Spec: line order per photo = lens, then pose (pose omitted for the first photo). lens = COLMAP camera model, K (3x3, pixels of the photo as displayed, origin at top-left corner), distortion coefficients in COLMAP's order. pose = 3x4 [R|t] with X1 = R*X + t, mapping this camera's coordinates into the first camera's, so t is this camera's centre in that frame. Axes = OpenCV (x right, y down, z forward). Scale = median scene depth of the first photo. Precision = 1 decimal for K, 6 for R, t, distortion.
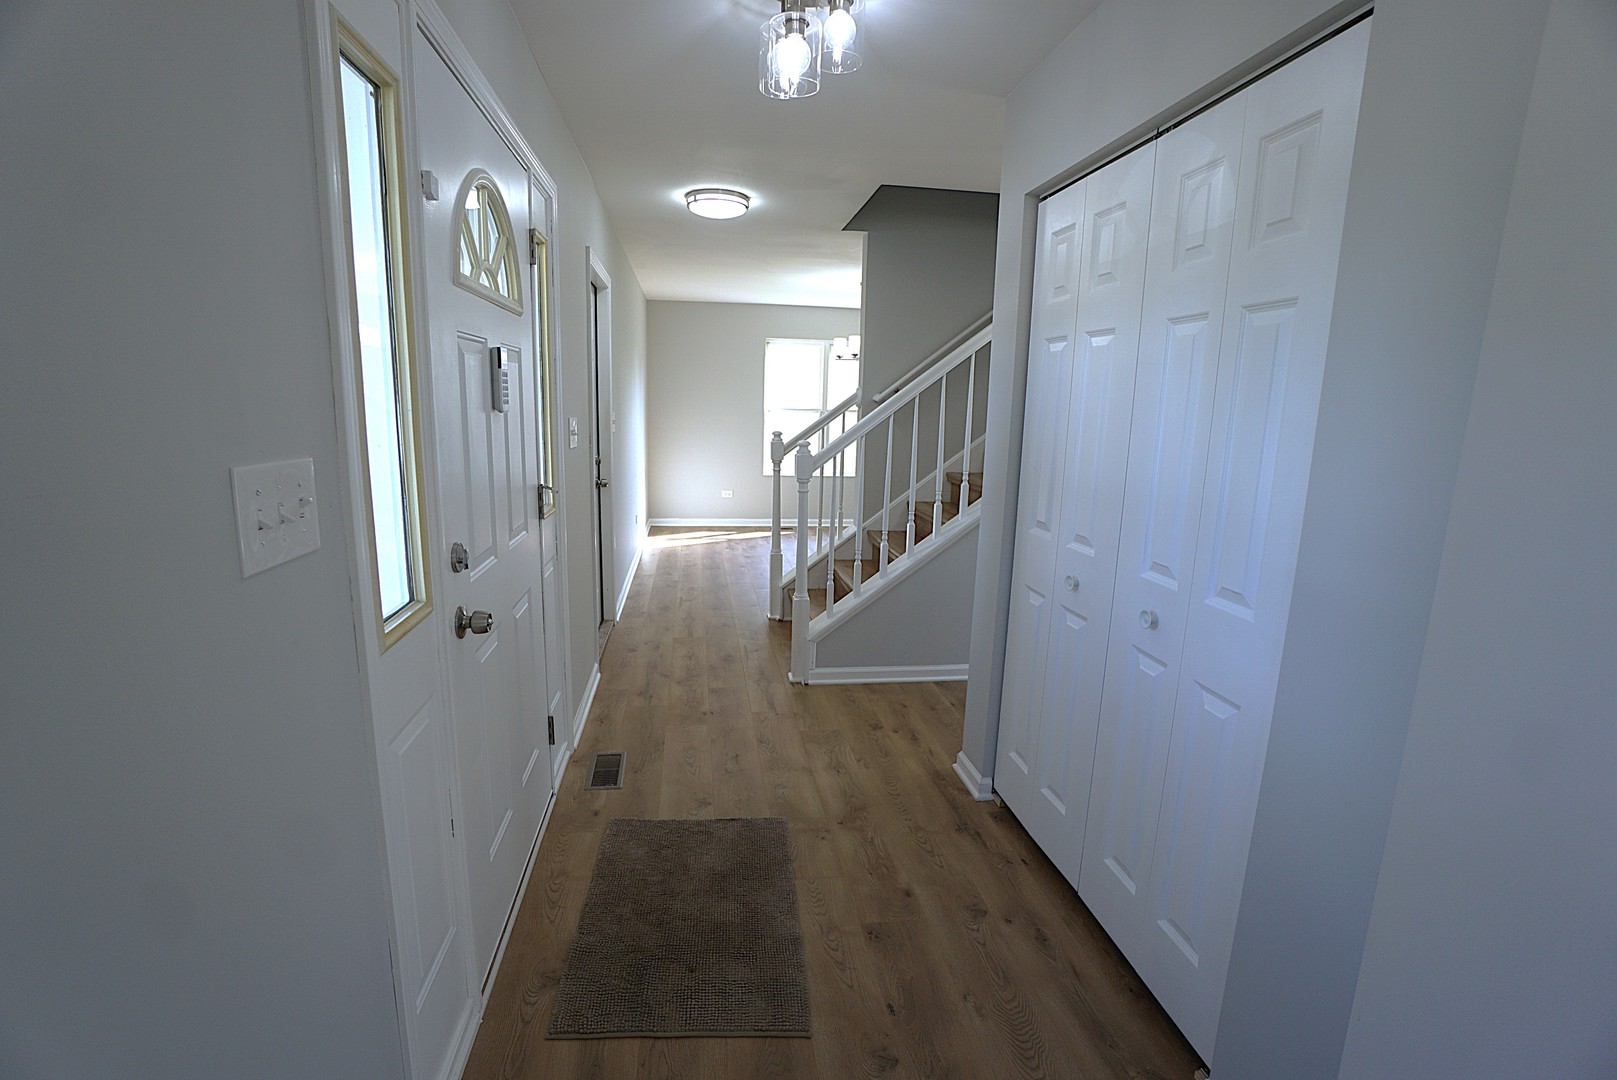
lens RADIAL K [[711.6, 0, 792.0], [0, 711.6, 540.1], [0, 0, 1]] dist [-0.063919, 0.022656]
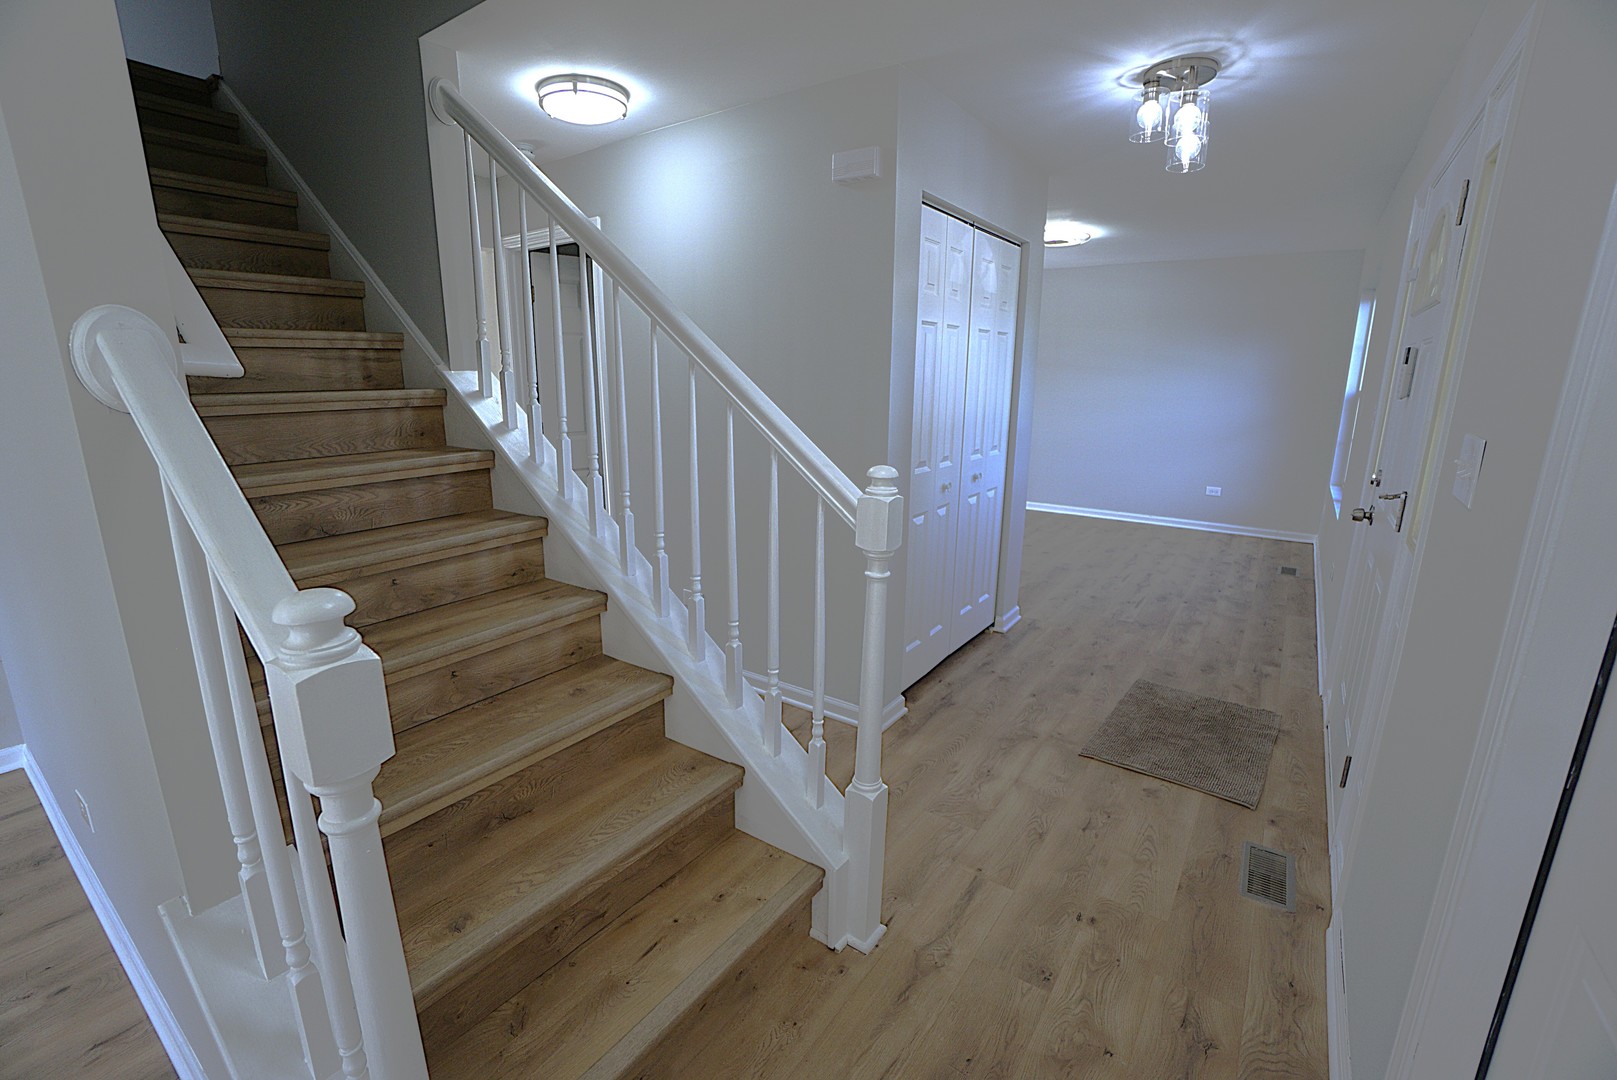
lens RADIAL K [[711.6, 0, 792.0], [0, 711.6, 540.1], [0, 0, 1]] dist [-0.063919, 0.022656]
pose [[-0.724097, -0.188329, 0.663487, -0.278206], [0.109024, 0.918647, 0.379738, -0.307394], [-0.681026, 0.347303, -0.644658, 1.501944]]
